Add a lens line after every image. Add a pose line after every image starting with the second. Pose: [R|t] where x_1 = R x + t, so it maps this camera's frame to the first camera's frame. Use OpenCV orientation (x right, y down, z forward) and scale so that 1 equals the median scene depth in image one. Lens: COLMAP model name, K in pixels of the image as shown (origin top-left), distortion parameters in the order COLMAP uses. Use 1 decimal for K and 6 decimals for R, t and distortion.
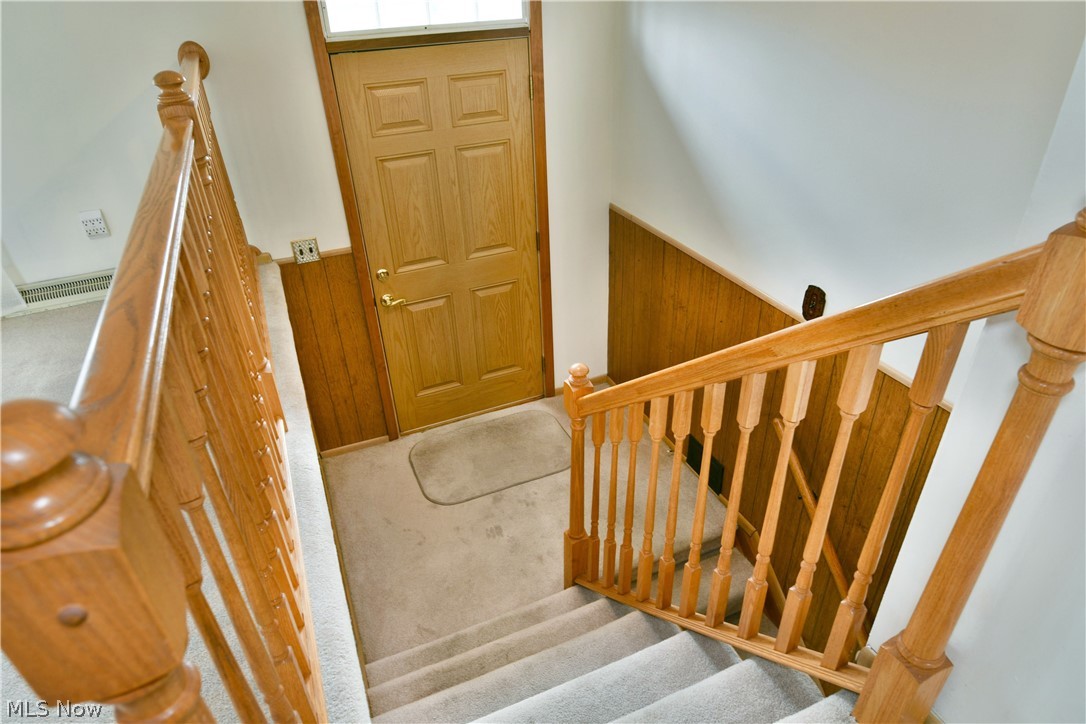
lens RADIAL K [[654.8, 0, 538.7], [0, 654.8, 364.1], [0, 0, 1]] dist [-0.012294, -0.005711]
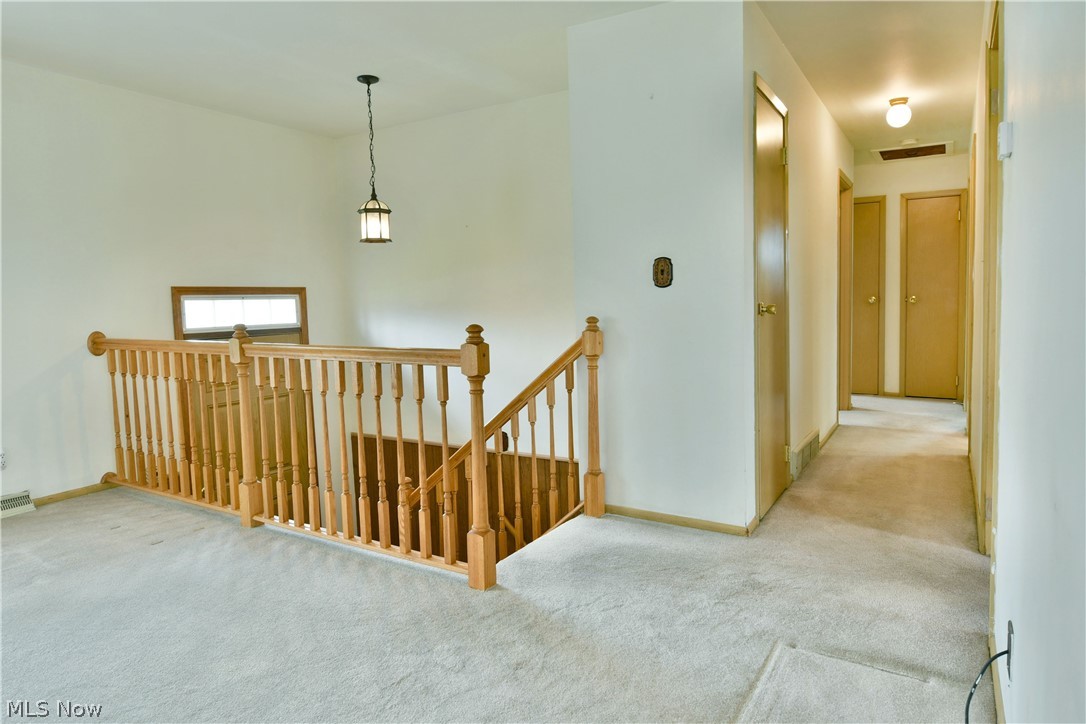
lens RADIAL K [[654.8, 0, 543.6], [0, 654.8, 359.3], [0, 0, 1]] dist [-0.012294, -0.005711]
pose [[0.809201, -0.021655, 0.587132, -1.750827], [0.296930, 0.877381, -0.376876, 1.316298], [-0.506977, 0.479306, 0.716408, -1.698009]]
